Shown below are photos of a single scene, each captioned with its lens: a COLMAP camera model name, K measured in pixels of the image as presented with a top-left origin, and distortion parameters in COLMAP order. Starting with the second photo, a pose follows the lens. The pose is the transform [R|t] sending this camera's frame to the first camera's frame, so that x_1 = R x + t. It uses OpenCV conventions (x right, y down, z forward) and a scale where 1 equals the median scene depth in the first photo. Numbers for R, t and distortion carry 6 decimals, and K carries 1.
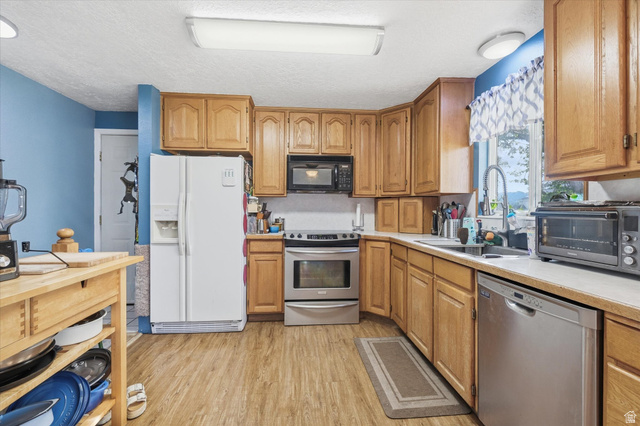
lens RADIAL K [[292.7, 0, 320.7], [0, 292.7, 211.3], [0, 0, 1]] dist [-0.008454, -0.000301]
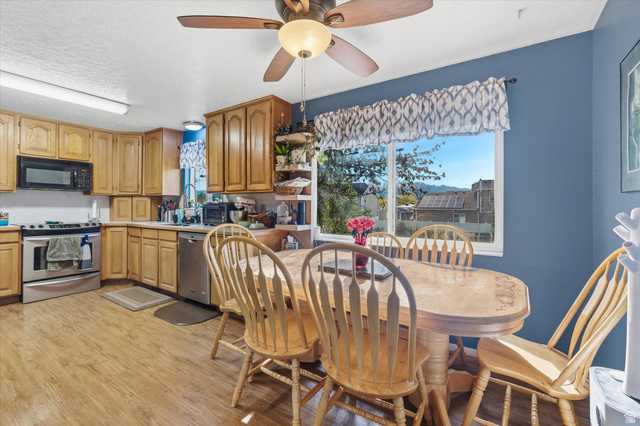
lens RADIAL K [[292.7, 0, 320.6], [0, 292.7, 204.9], [0, 0, 1]] dist [-0.008454, -0.000301]
pose [[0.638695, 0.002140, 0.769457, -0.257263], [0.001948, 0.999988, -0.004398, 0.002923], [-0.769458, 0.004308, 0.638683, -0.656903]]
